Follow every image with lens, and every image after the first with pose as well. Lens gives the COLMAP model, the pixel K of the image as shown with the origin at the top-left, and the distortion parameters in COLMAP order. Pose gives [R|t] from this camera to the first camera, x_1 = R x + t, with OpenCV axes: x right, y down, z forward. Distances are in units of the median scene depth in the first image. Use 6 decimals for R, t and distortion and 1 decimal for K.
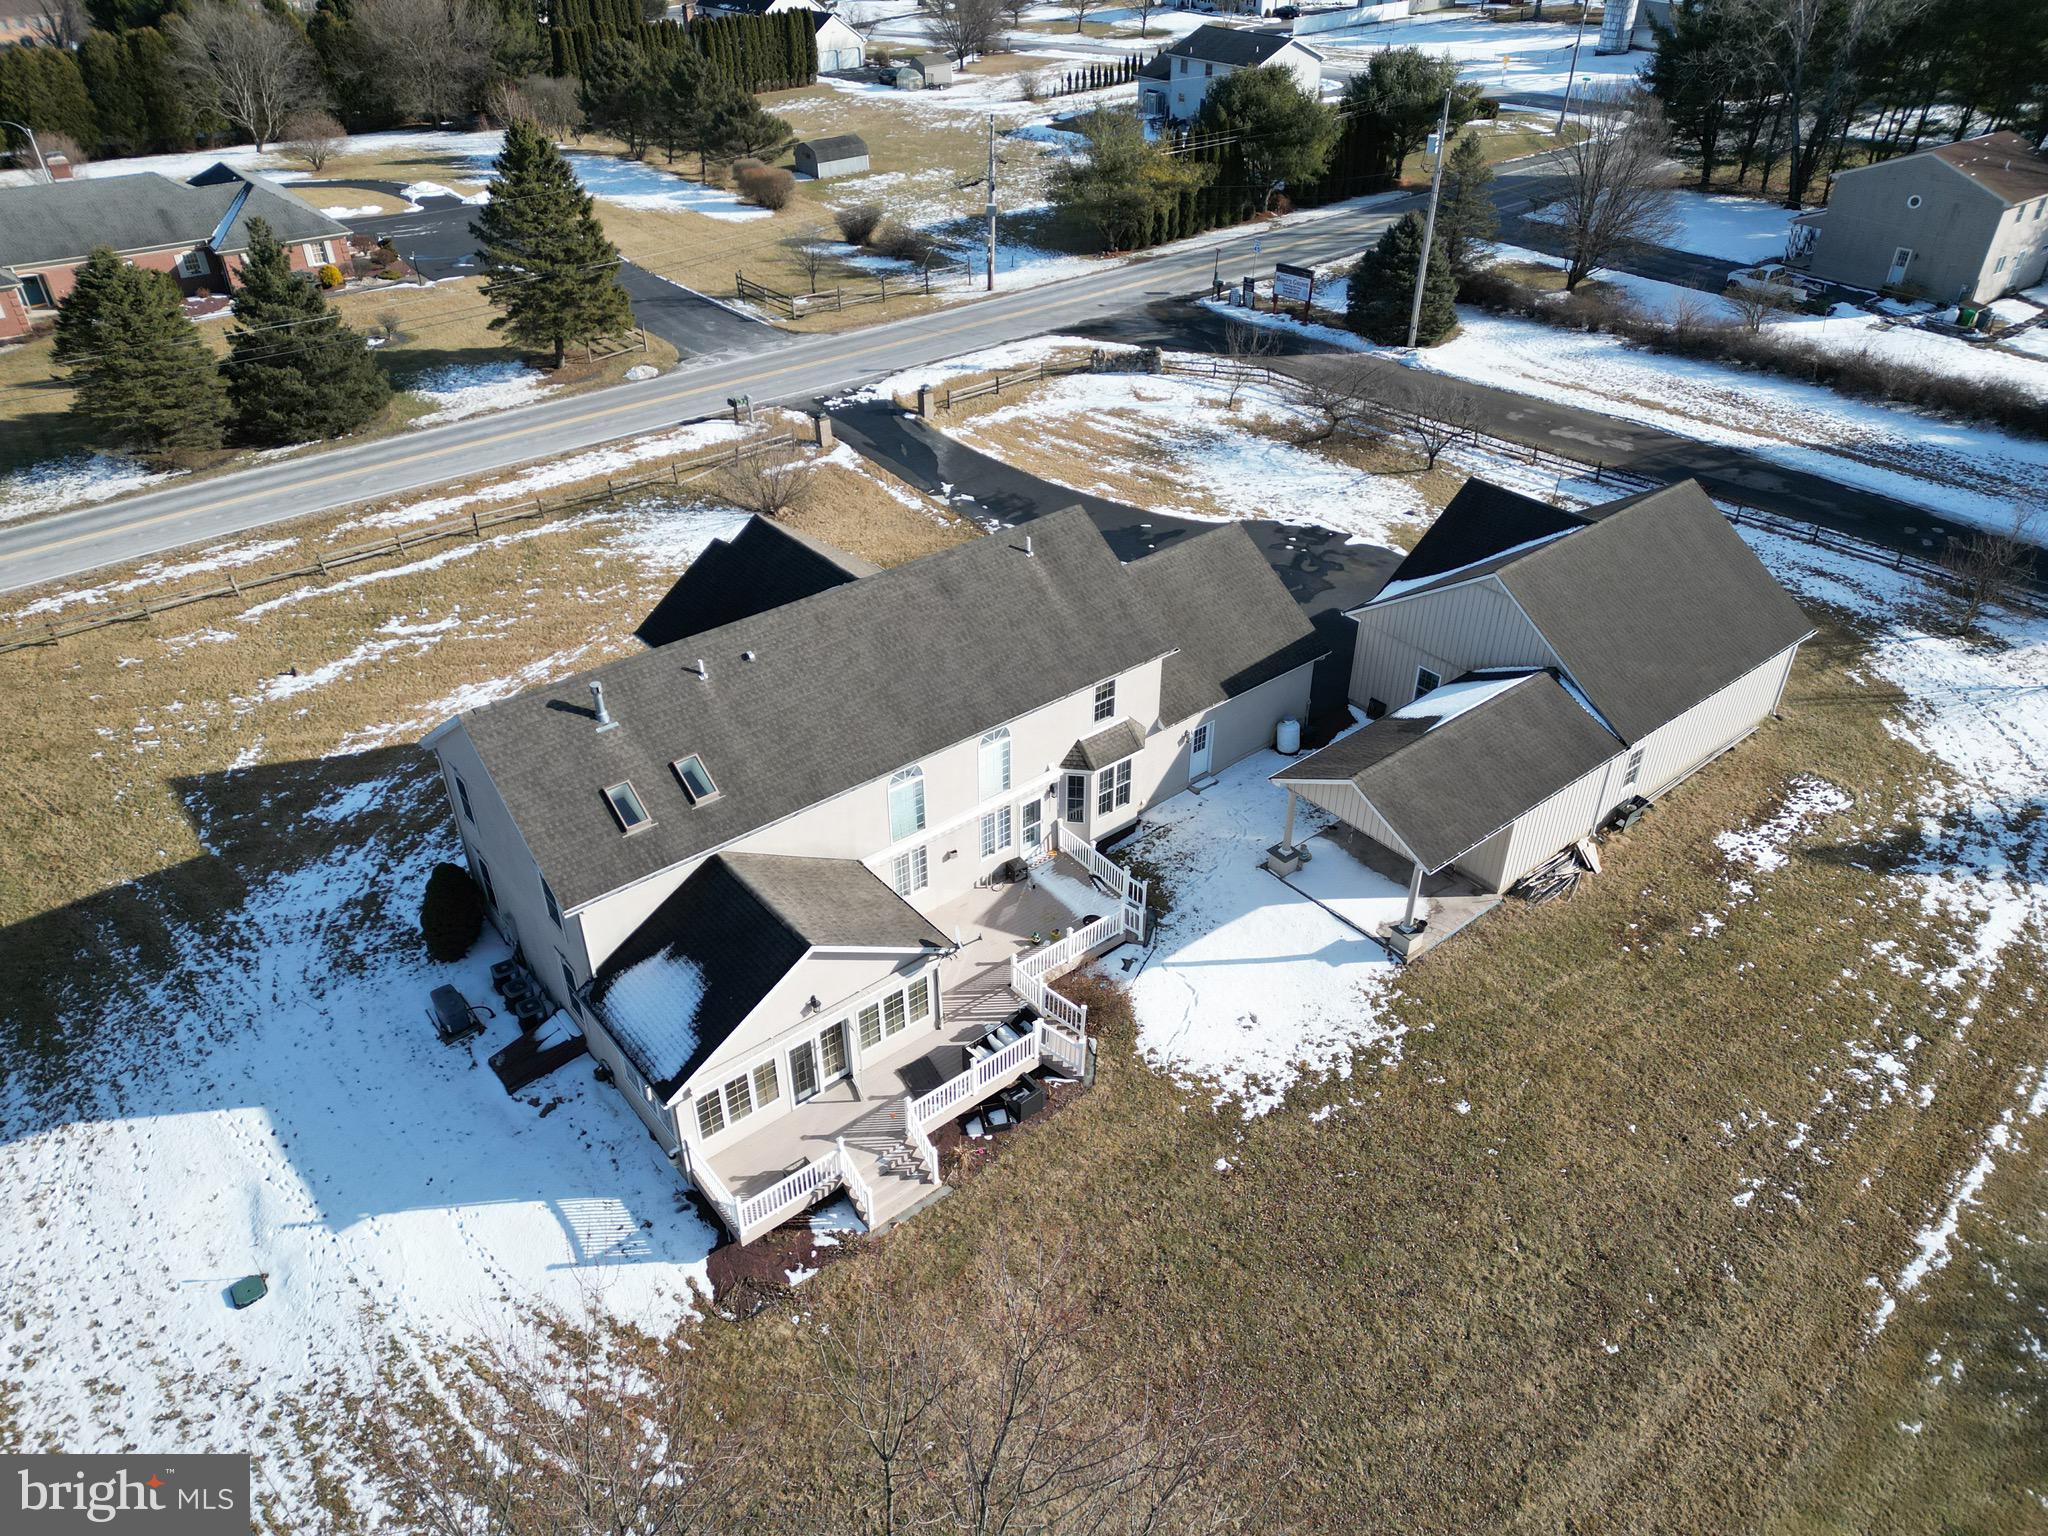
lens RADIAL K [[1418.5, 0, 1020.8], [0, 1418.5, 765.6], [0, 0, 1]] dist [0.072132, -0.073825]
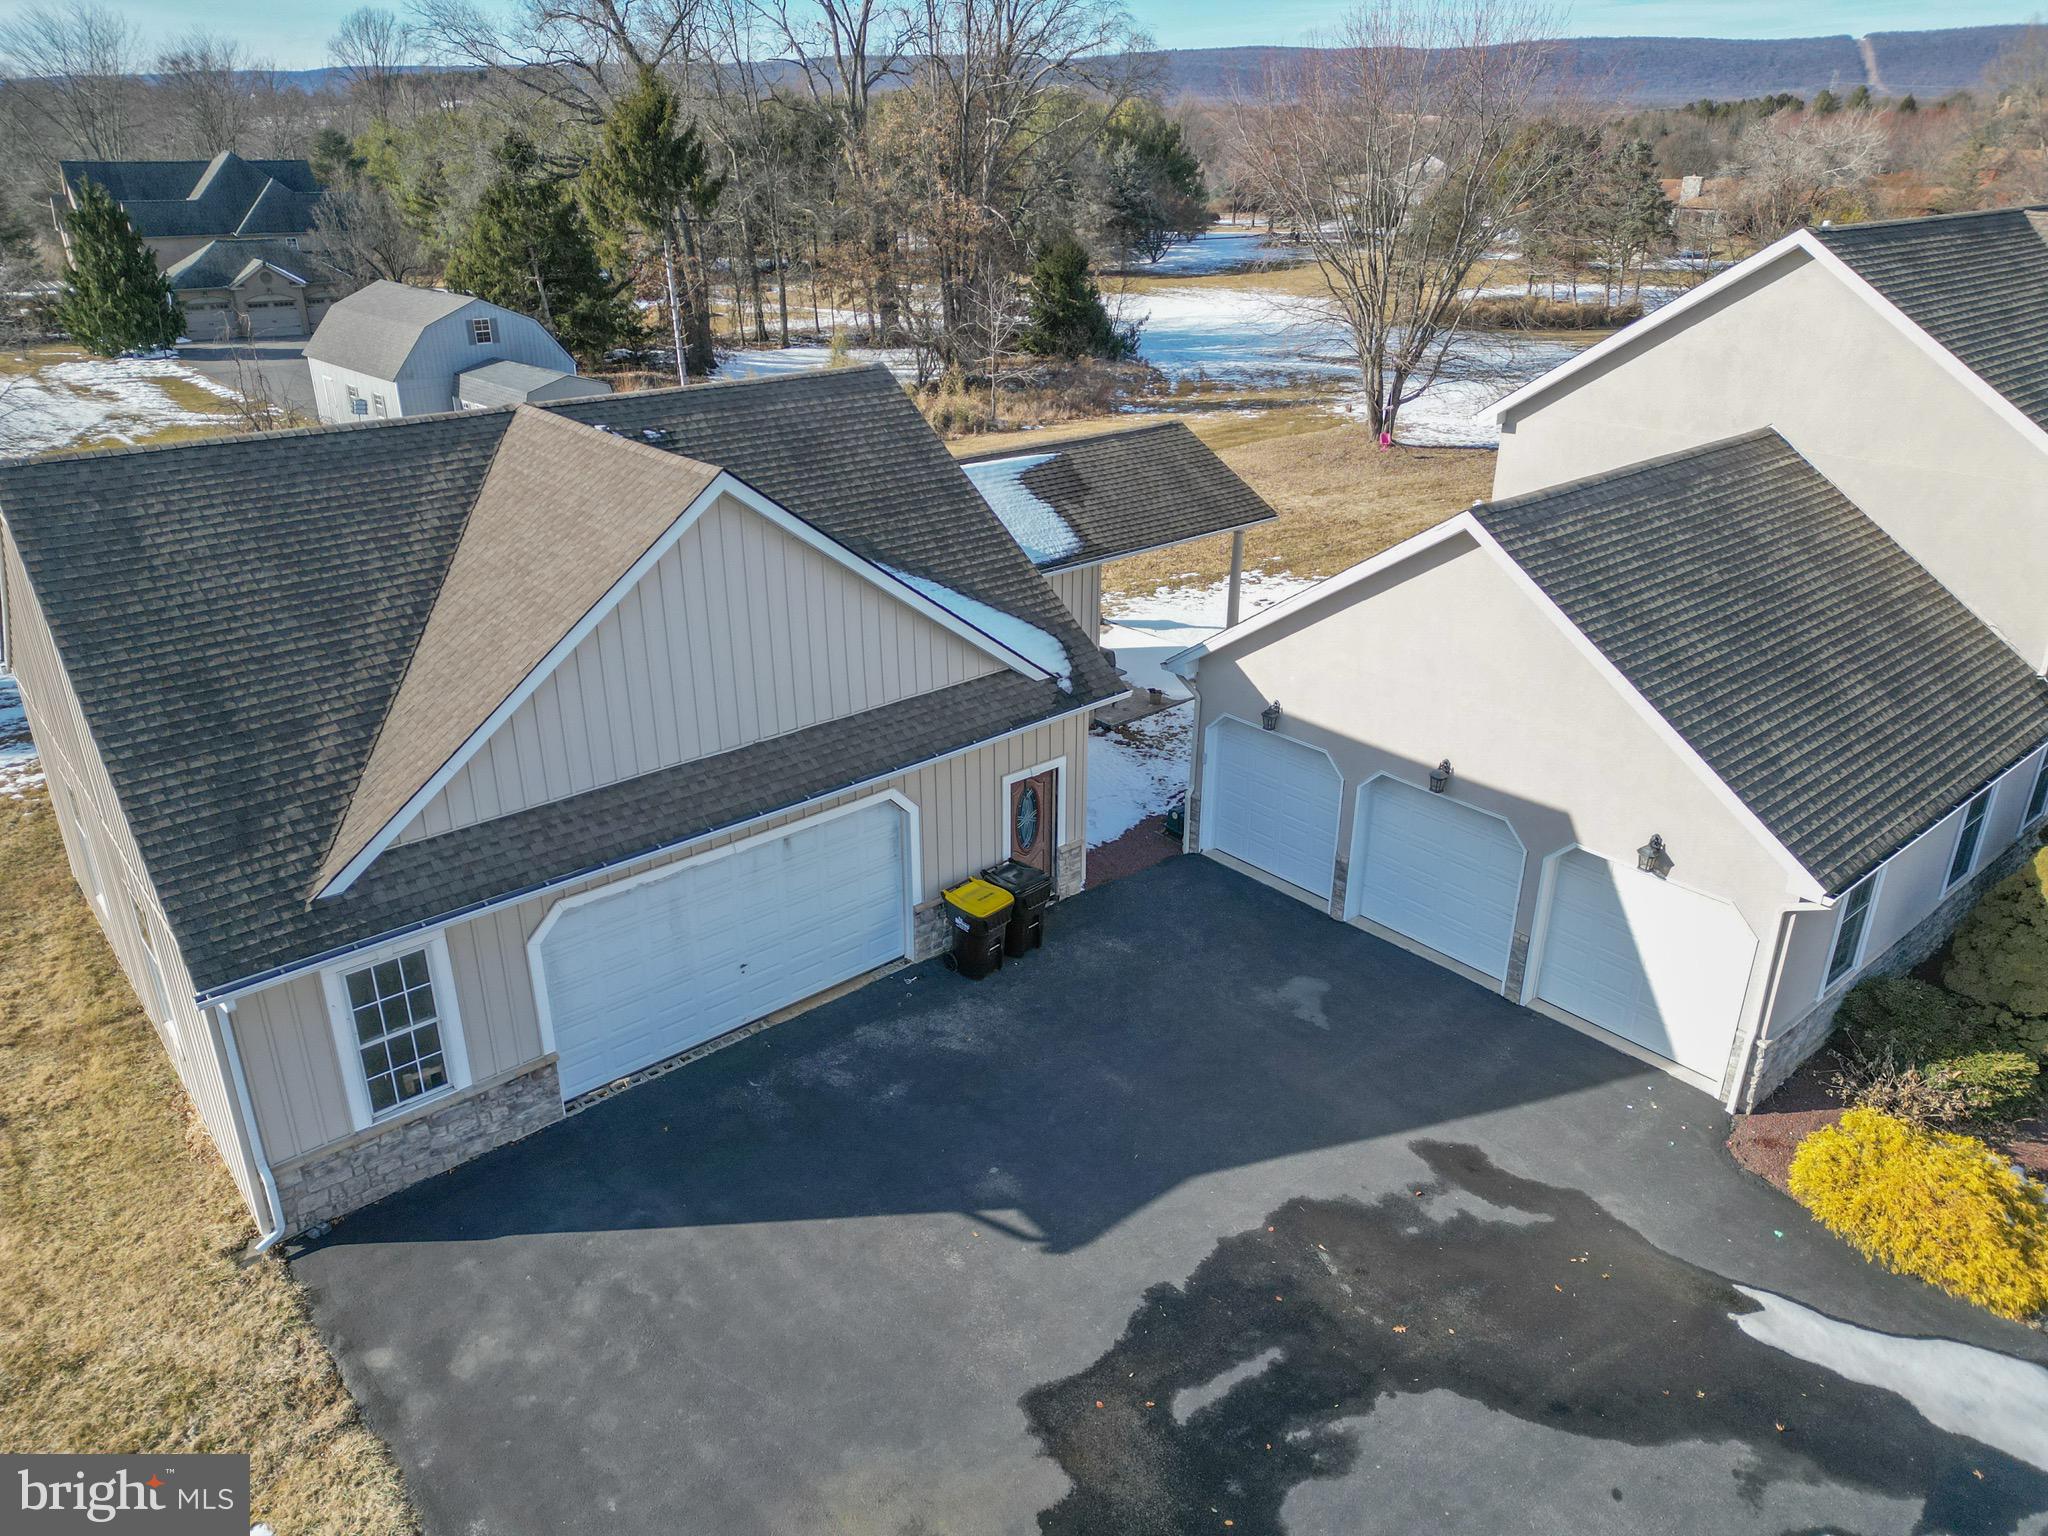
lens RADIAL K [[1417.0, 0, 1009.6], [0, 1417.0, 769.8], [0, 0, 1]] dist [0.022489, -0.000521]
pose [[-0.999691, 0.018022, -0.017147, 0.240535], [-0.005066, 0.527368, 0.849622, -0.381237], [0.024355, 0.849446, -0.527113, 1.106976]]
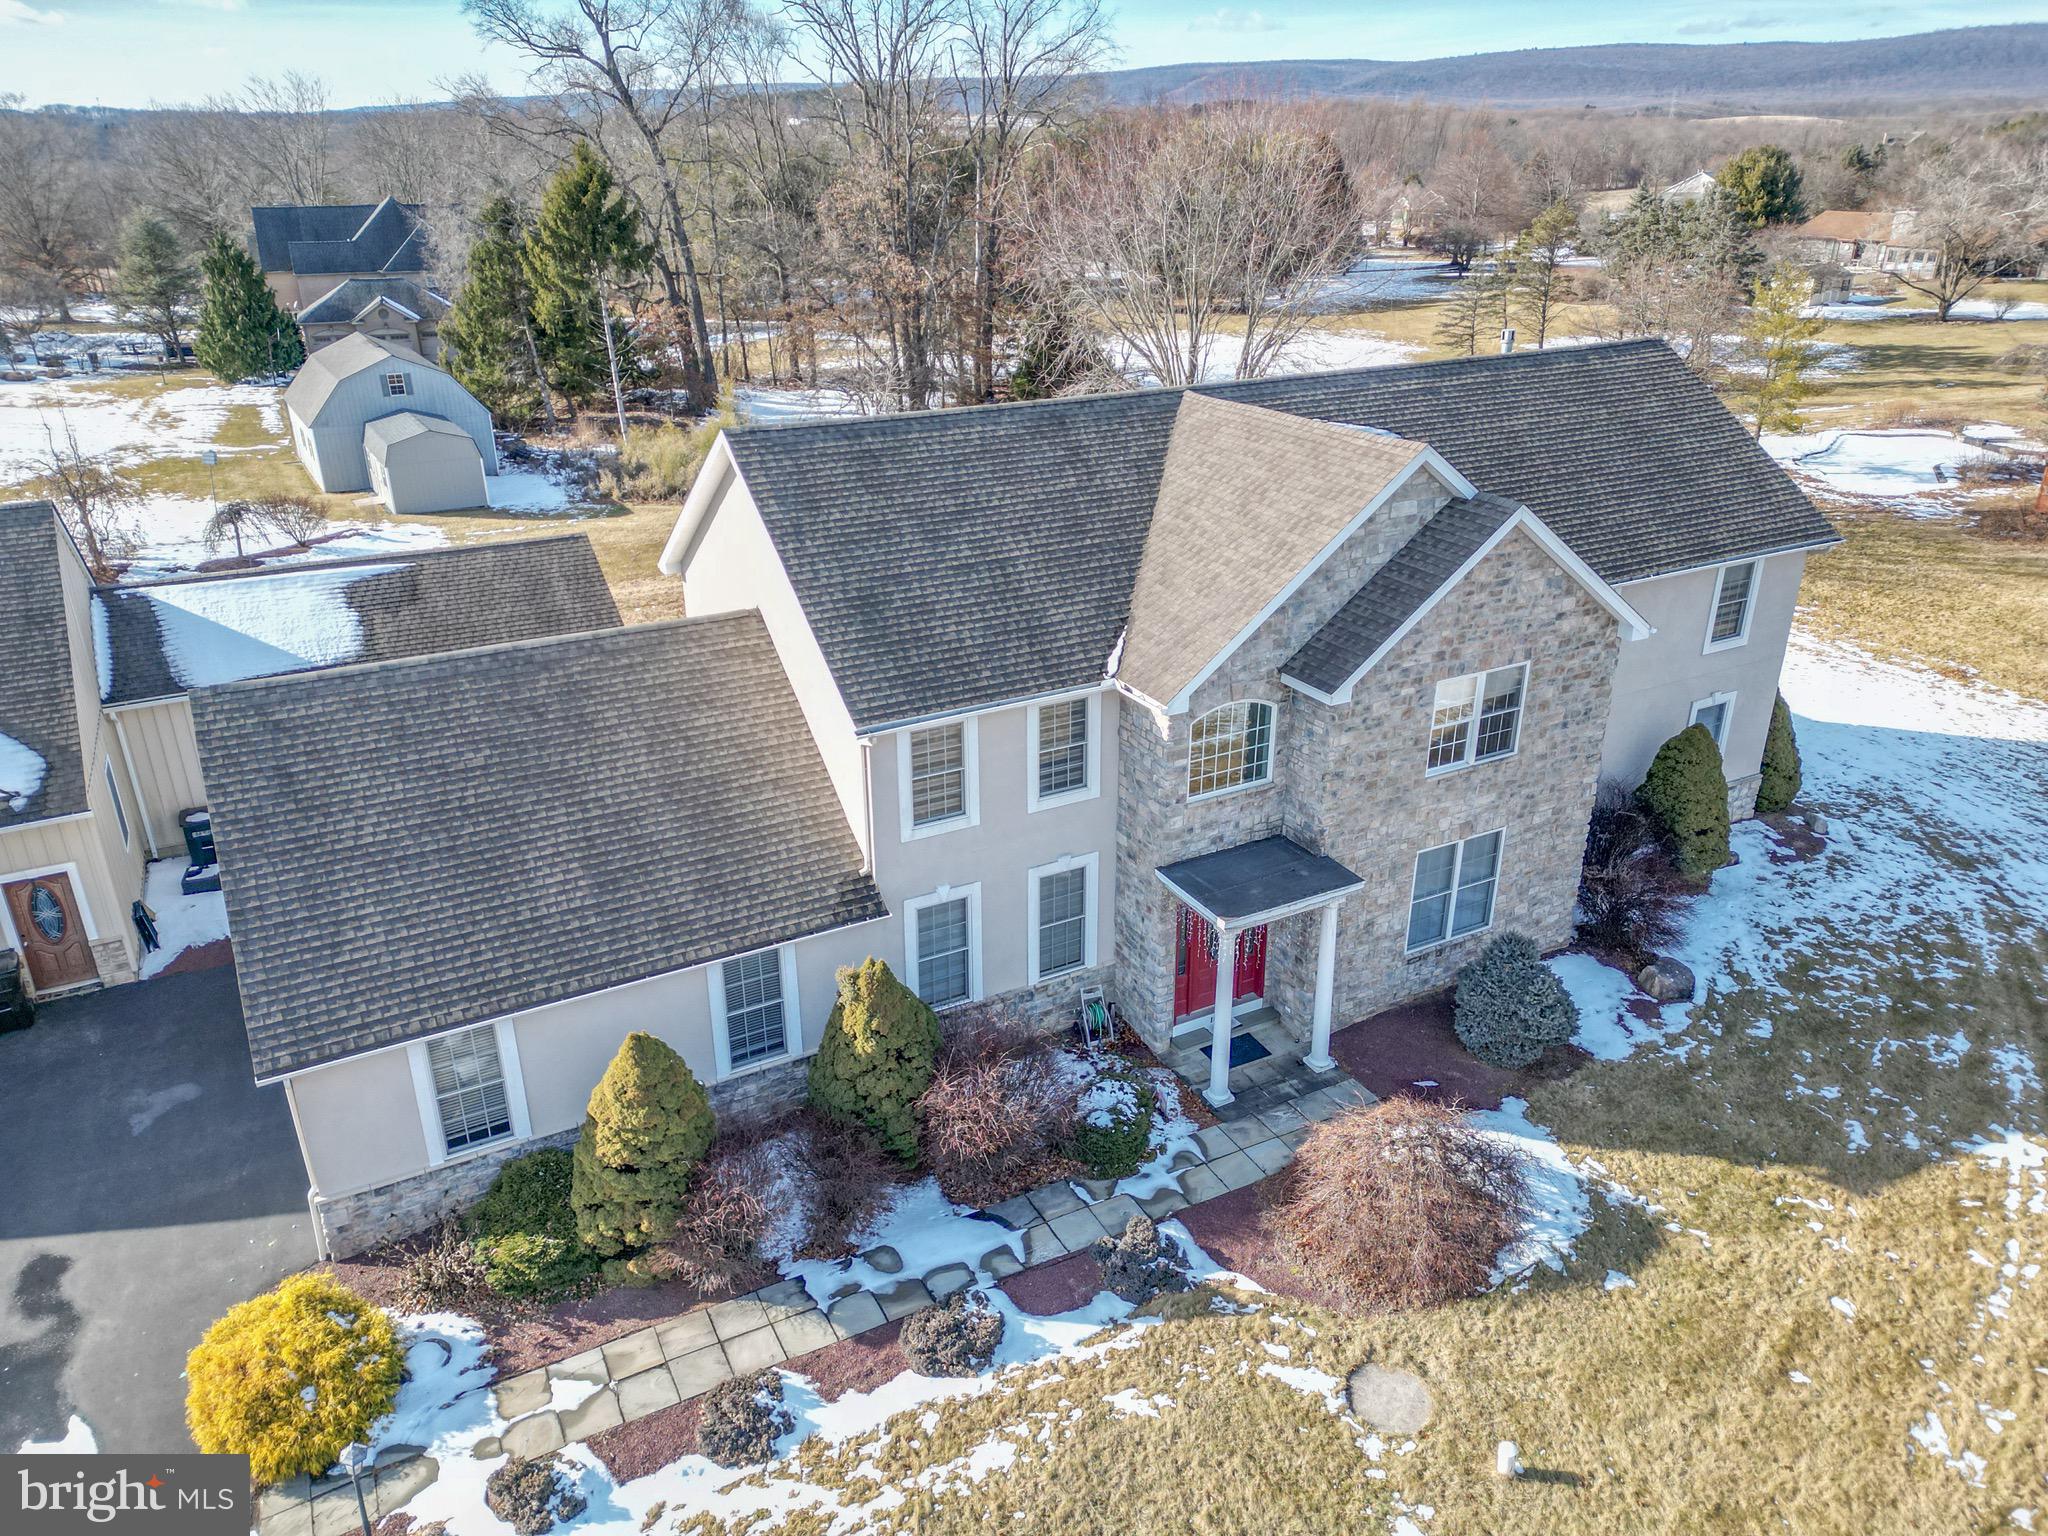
lens RADIAL K [[1431.4, 0, 1021.7], [0, 1431.4, 762.5], [0, 0, 1]] dist [0.020596, -0.006175]
pose [[-0.982552, -0.059272, 0.176293, -0.117027], [0.116709, 0.541536, 0.832537, -0.405835], [-0.144815, 0.838585, -0.525169, 1.068545]]
